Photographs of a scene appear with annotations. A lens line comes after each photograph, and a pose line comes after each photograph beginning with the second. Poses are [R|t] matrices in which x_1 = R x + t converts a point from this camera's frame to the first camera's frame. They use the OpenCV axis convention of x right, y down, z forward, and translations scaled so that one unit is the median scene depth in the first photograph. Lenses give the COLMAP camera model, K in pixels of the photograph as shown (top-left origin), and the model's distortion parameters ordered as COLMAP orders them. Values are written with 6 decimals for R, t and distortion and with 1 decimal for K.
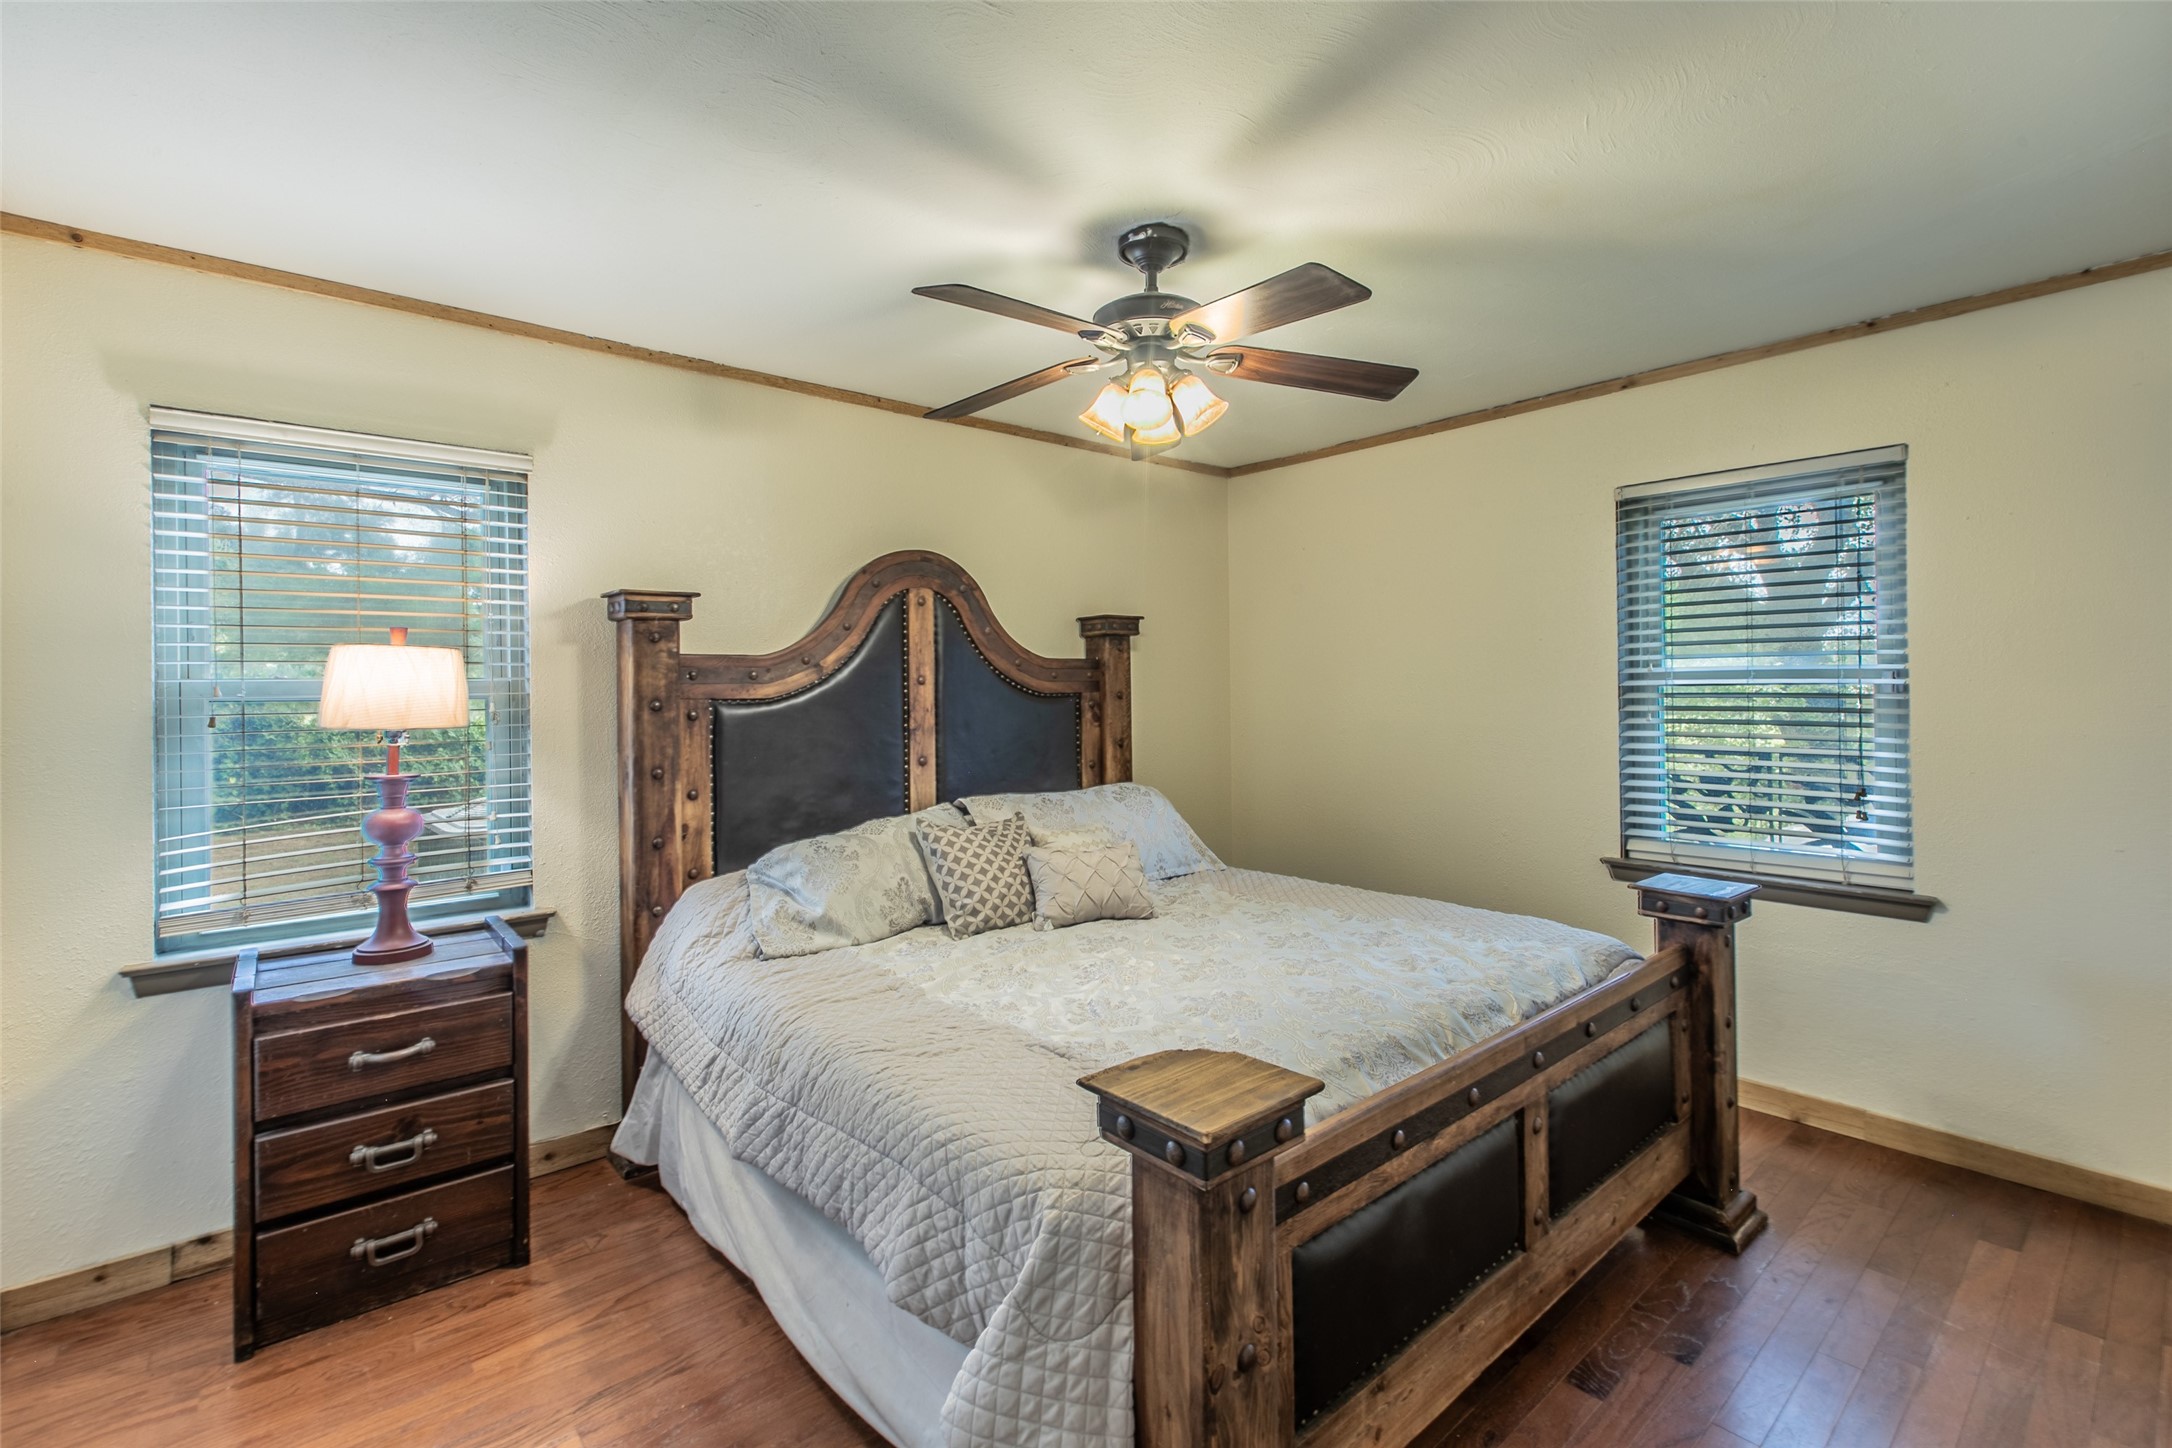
lens RADIAL K [[962.3, 0, 1082.6], [0, 962.3, 708.9], [0, 0, 1]] dist [-0.000777, -0.000647]
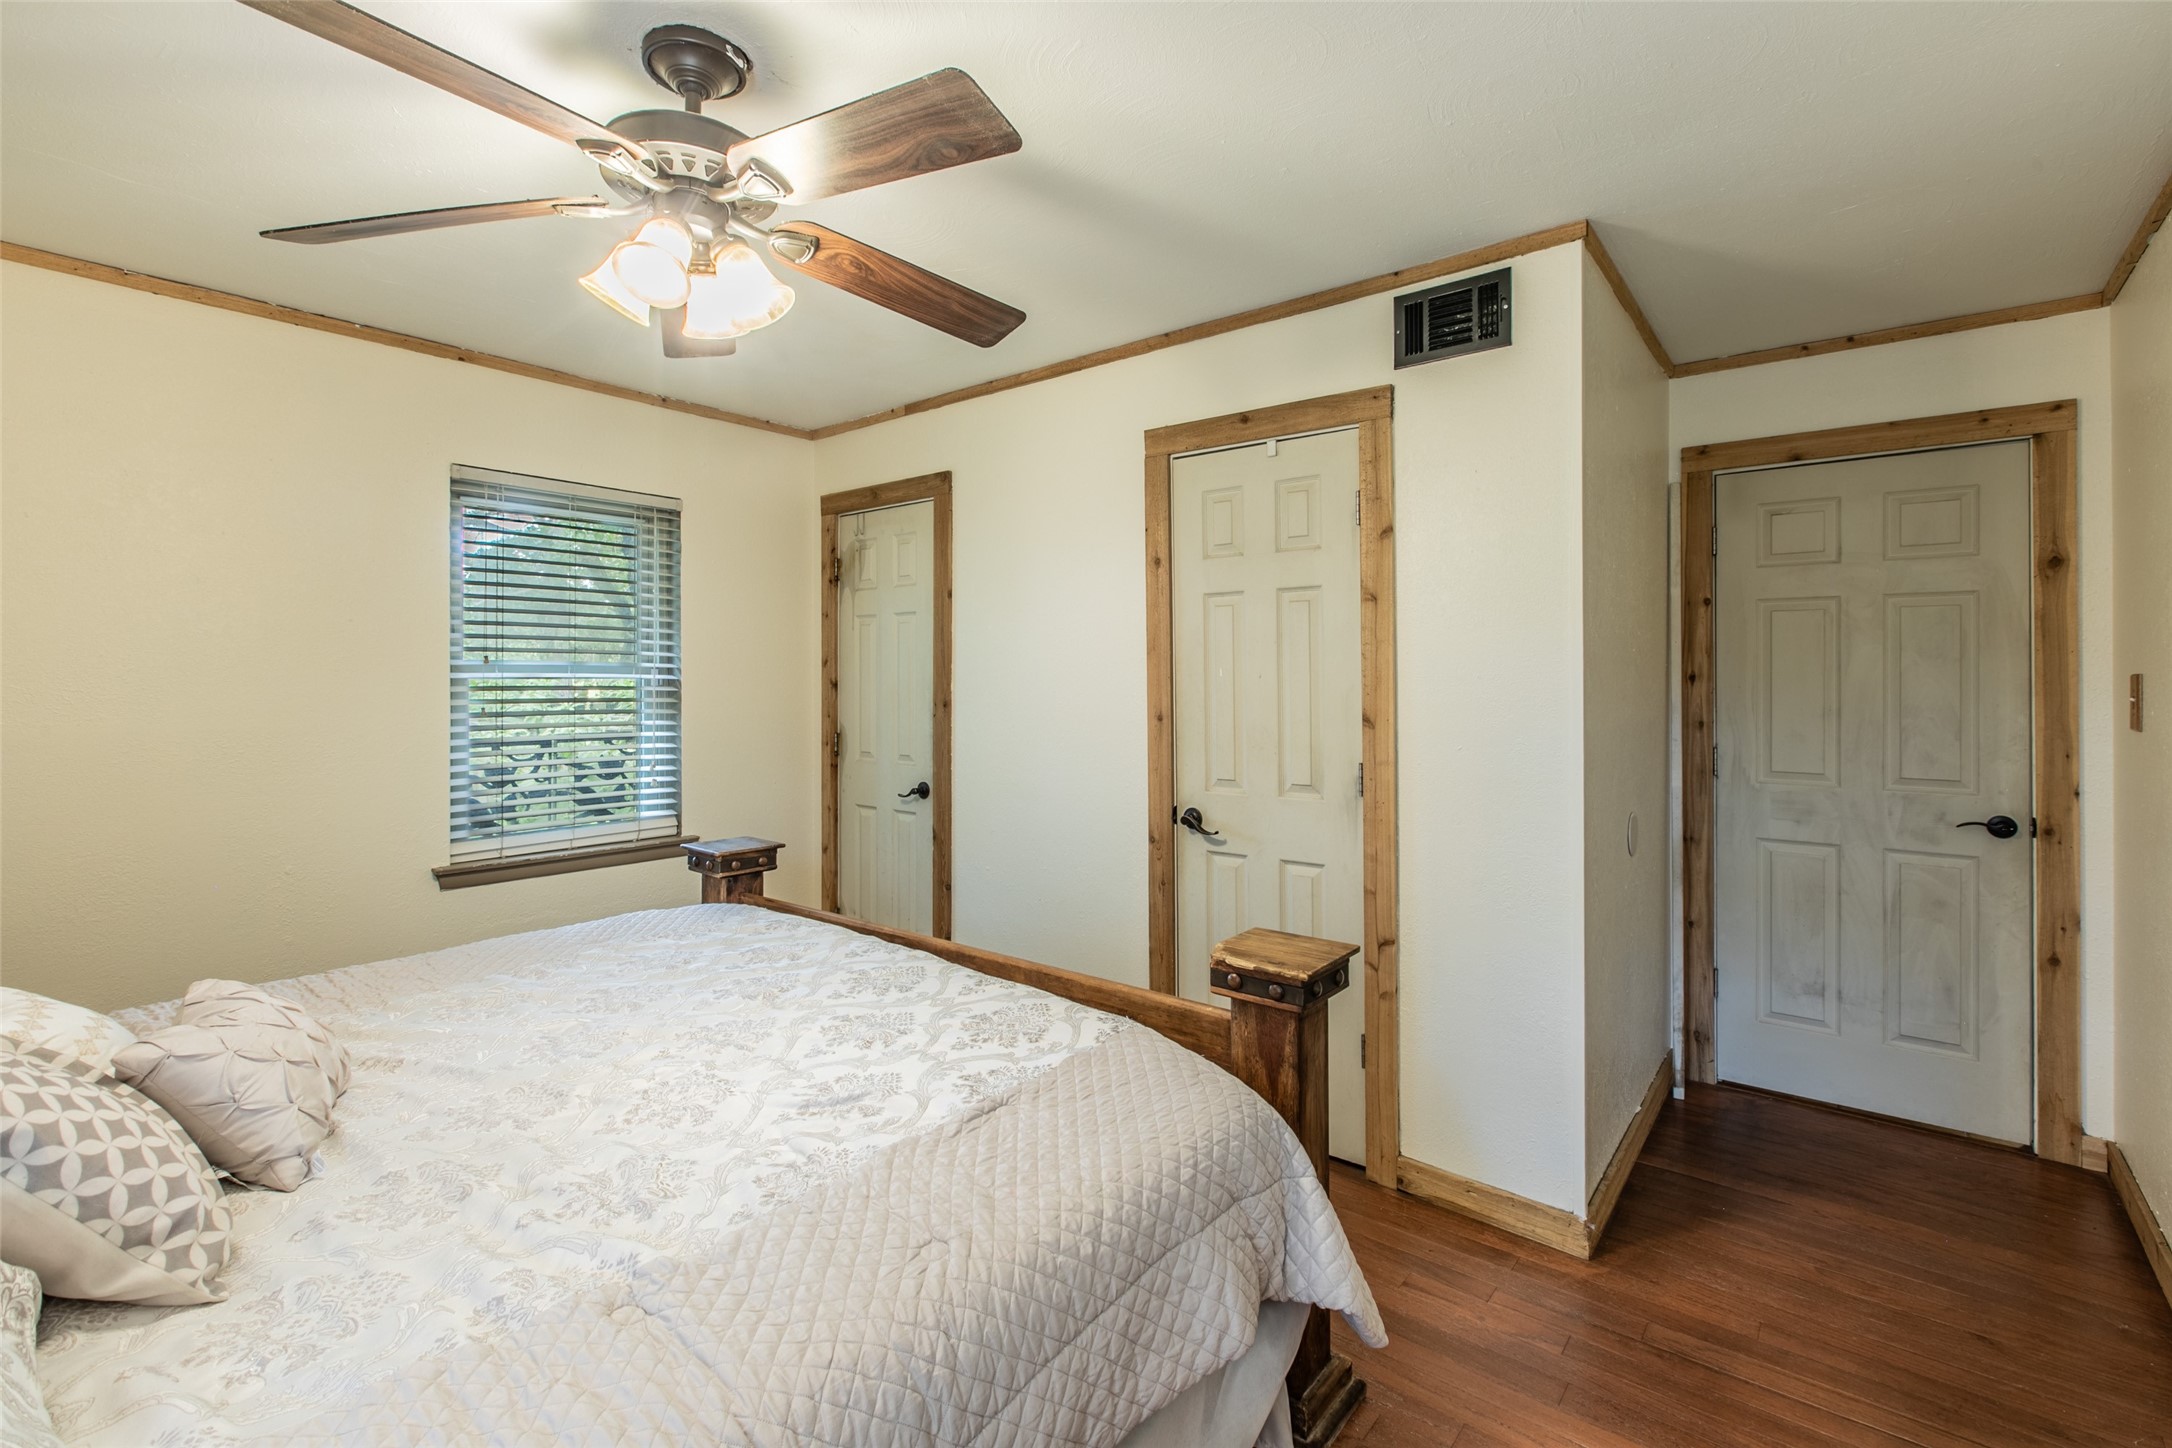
lens RADIAL K [[962.3, 0, 1082.6], [0, 962.3, 708.9], [0, 0, 1]] dist [-0.000777, -0.000647]
pose [[-0.176851, -0.019964, 0.984035, -0.530635], [0.015325, 0.999617, 0.023035, -0.007154], [-0.984118, 0.019154, -0.176478, 0.652908]]
